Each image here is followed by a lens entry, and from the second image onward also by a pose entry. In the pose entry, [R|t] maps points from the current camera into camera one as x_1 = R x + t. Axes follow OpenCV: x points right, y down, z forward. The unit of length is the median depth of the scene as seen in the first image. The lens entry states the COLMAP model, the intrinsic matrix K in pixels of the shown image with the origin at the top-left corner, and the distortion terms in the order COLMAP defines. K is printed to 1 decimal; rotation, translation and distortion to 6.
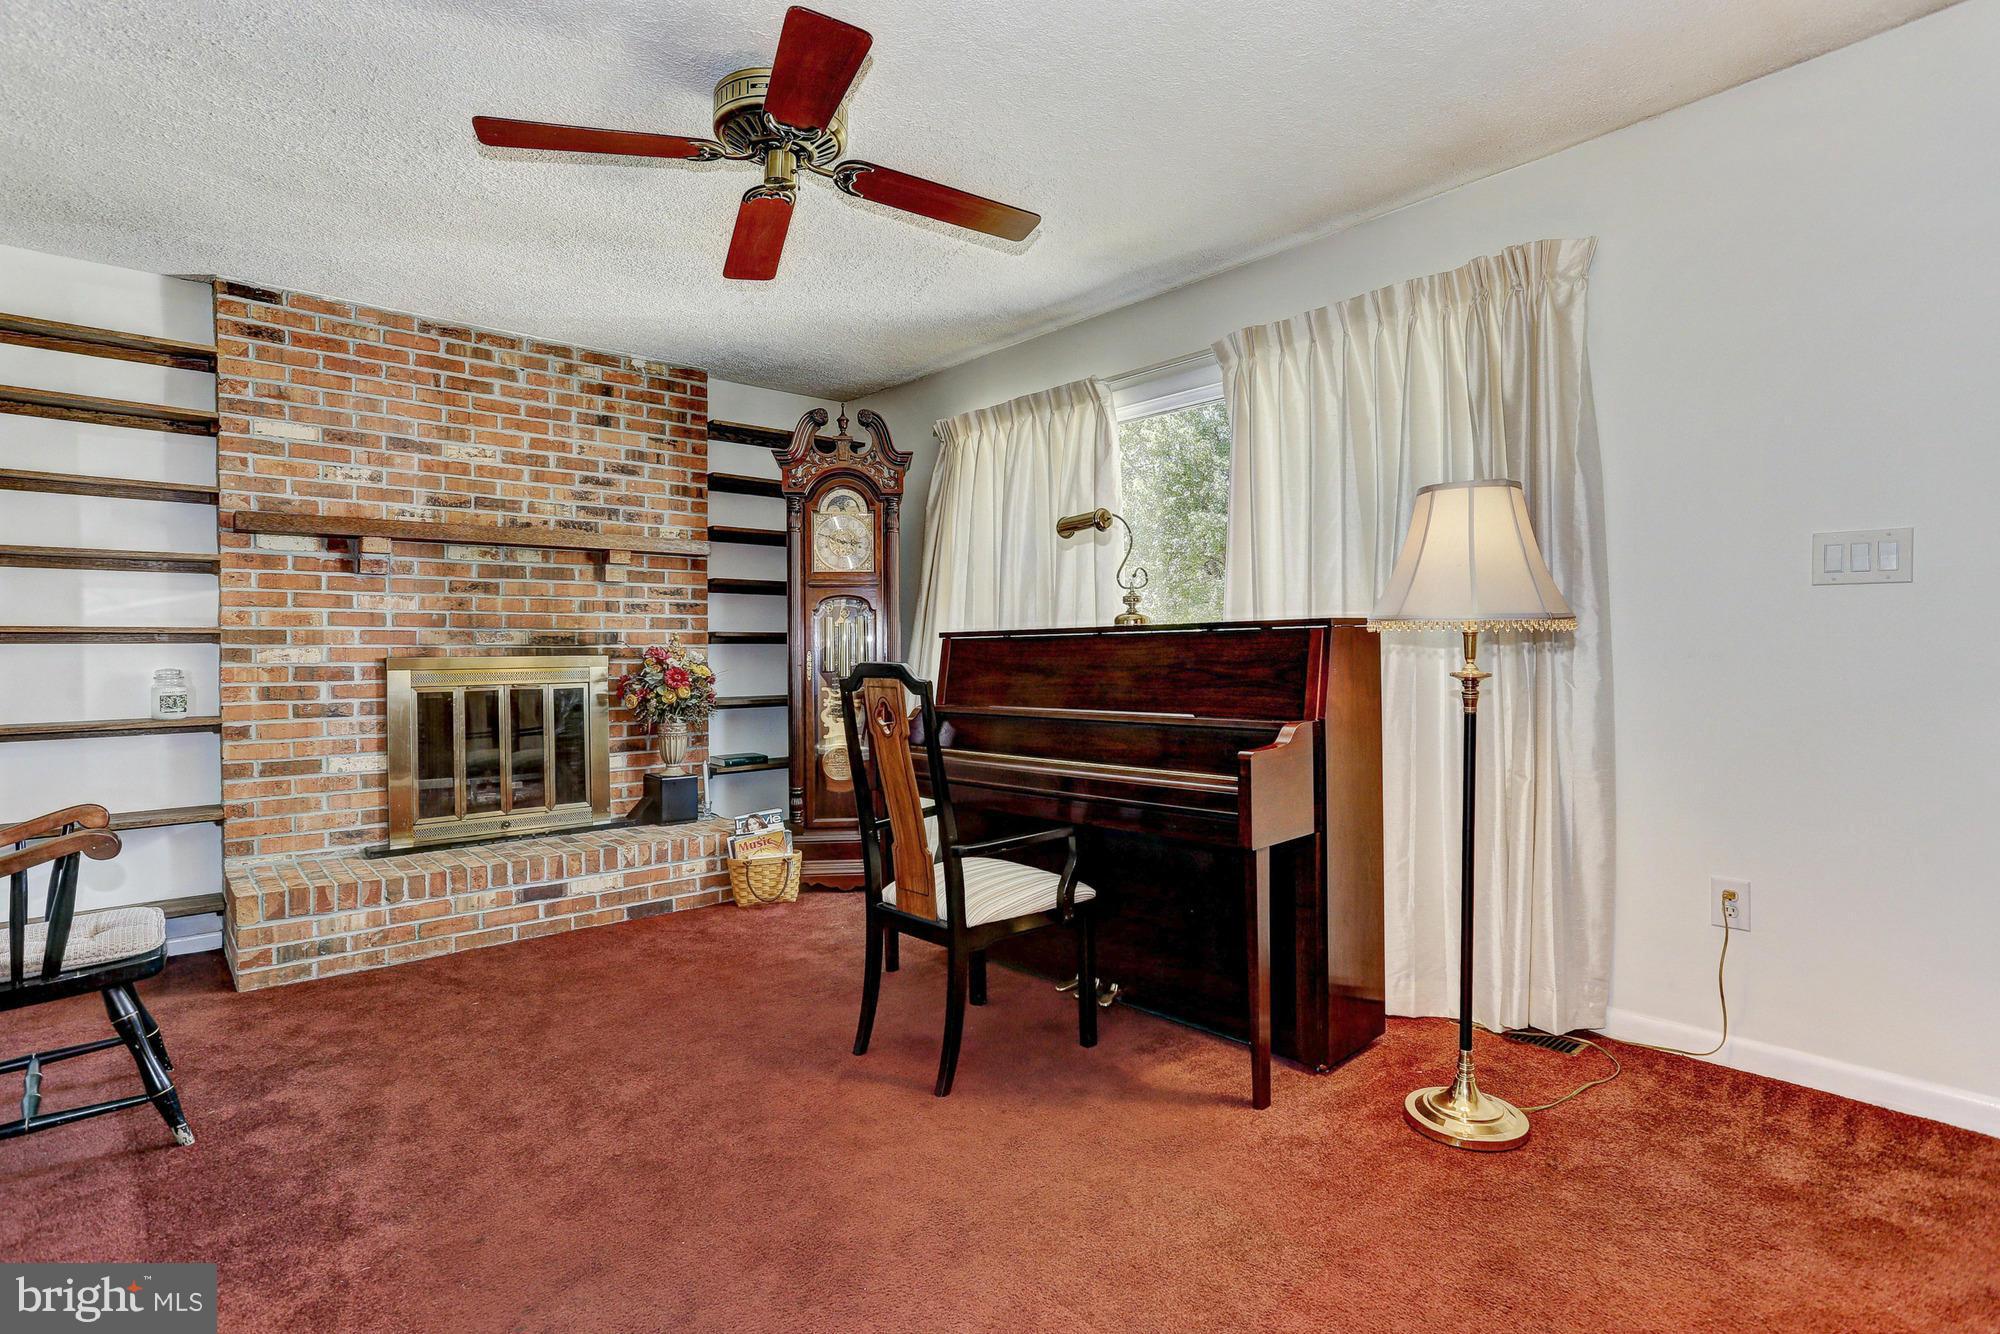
lens RADIAL K [[989.5, 0, 978.1], [0, 989.5, 657.2], [0, 0, 1]] dist [-0.014356, 0.008798]
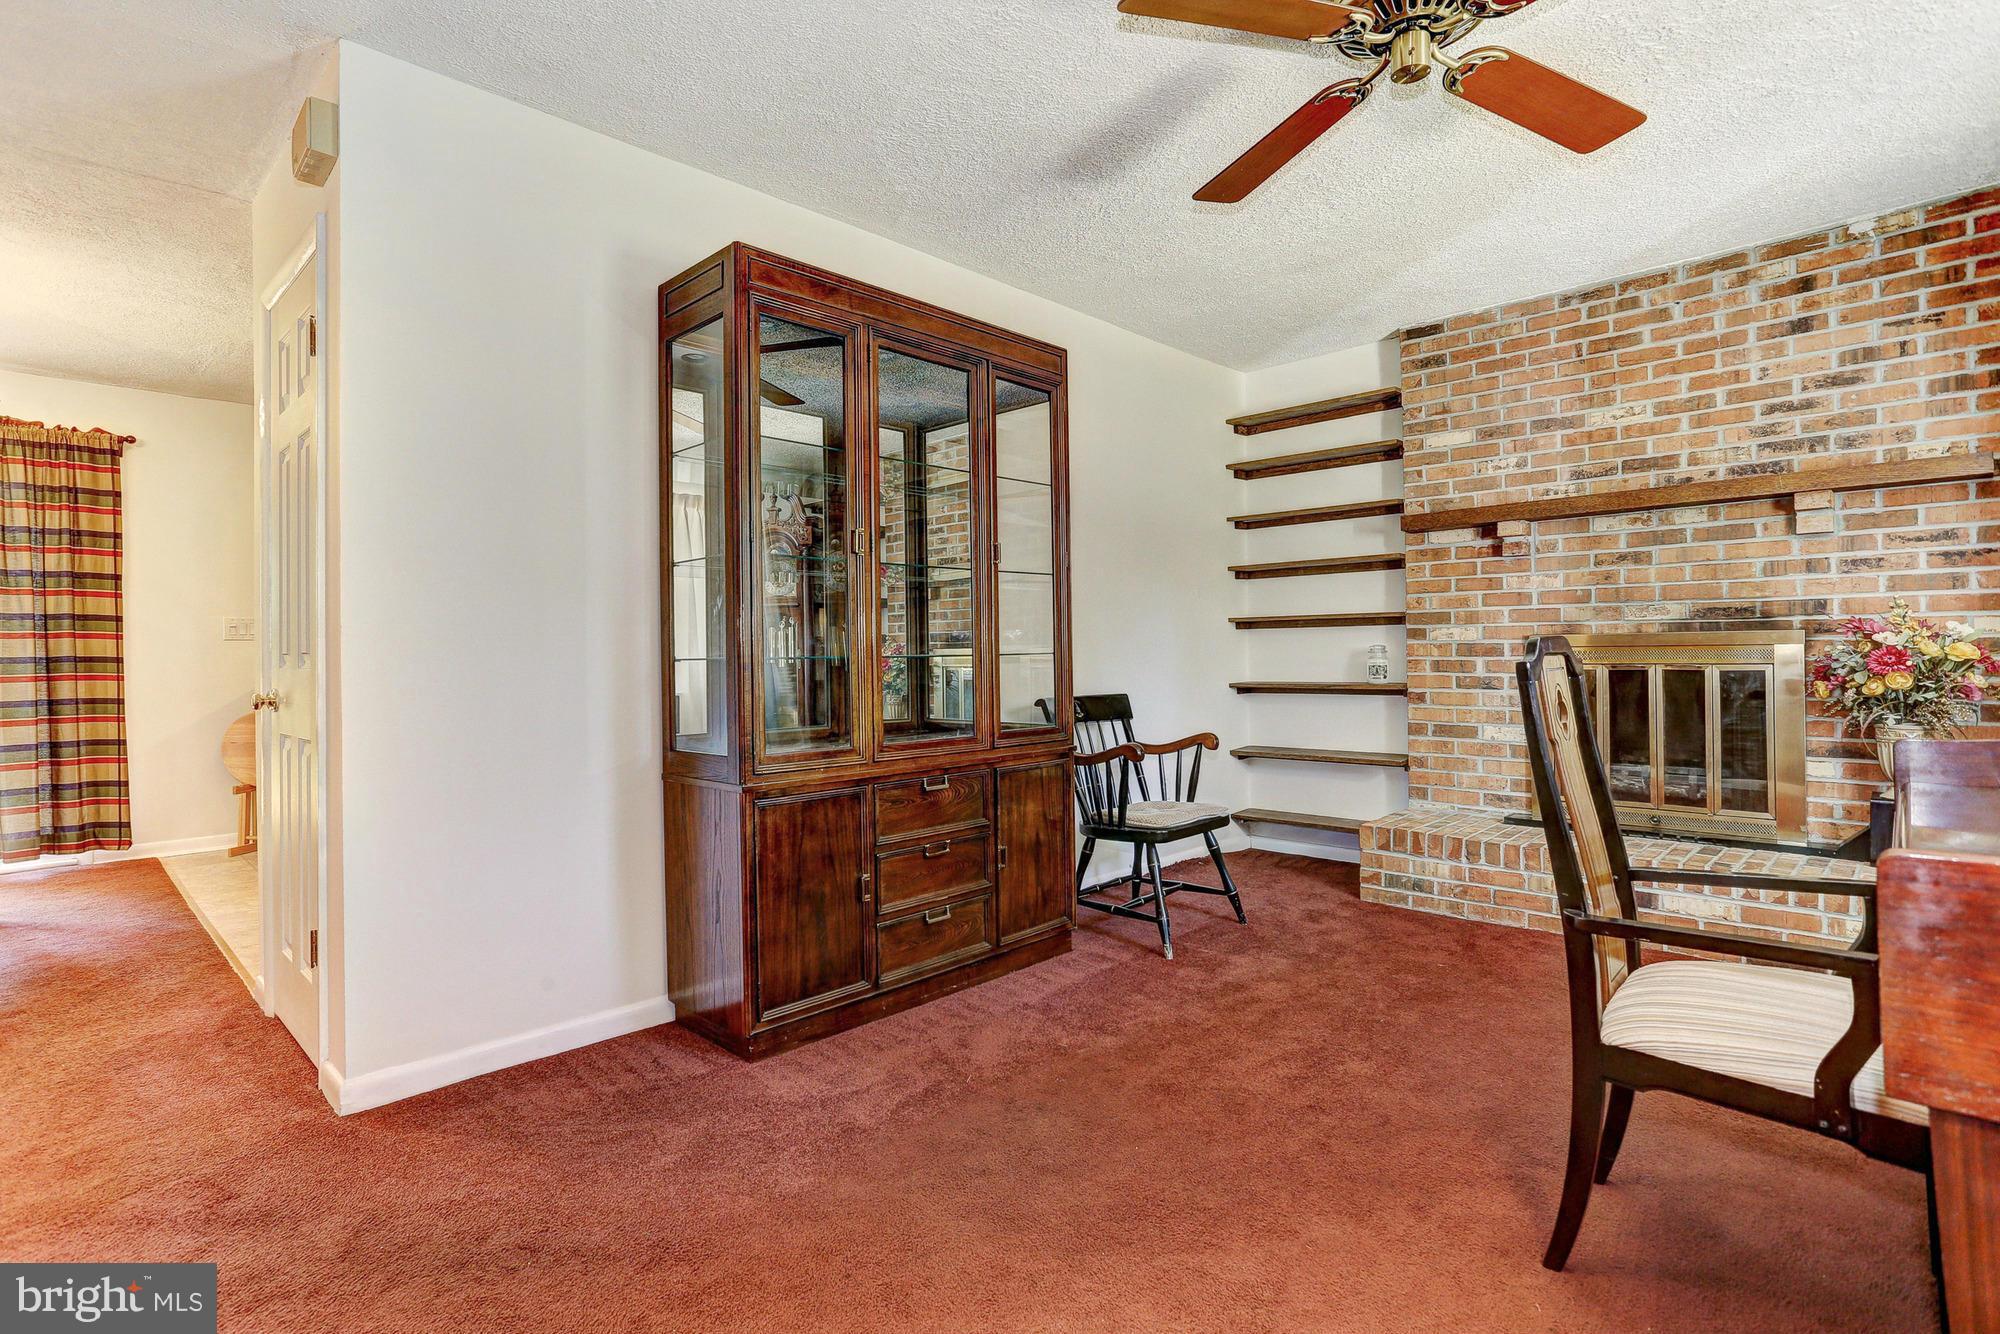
lens RADIAL K [[989.5, 0, 999.8], [0, 989.5, 652.7], [0, 0, 1]] dist [-0.014356, 0.008798]
pose [[0.075738, 0.011961, -0.997056, 0.391108], [0.008342, 0.999885, 0.012628, 0.001498], [0.997093, -0.009273, 0.075630, 0.360034]]
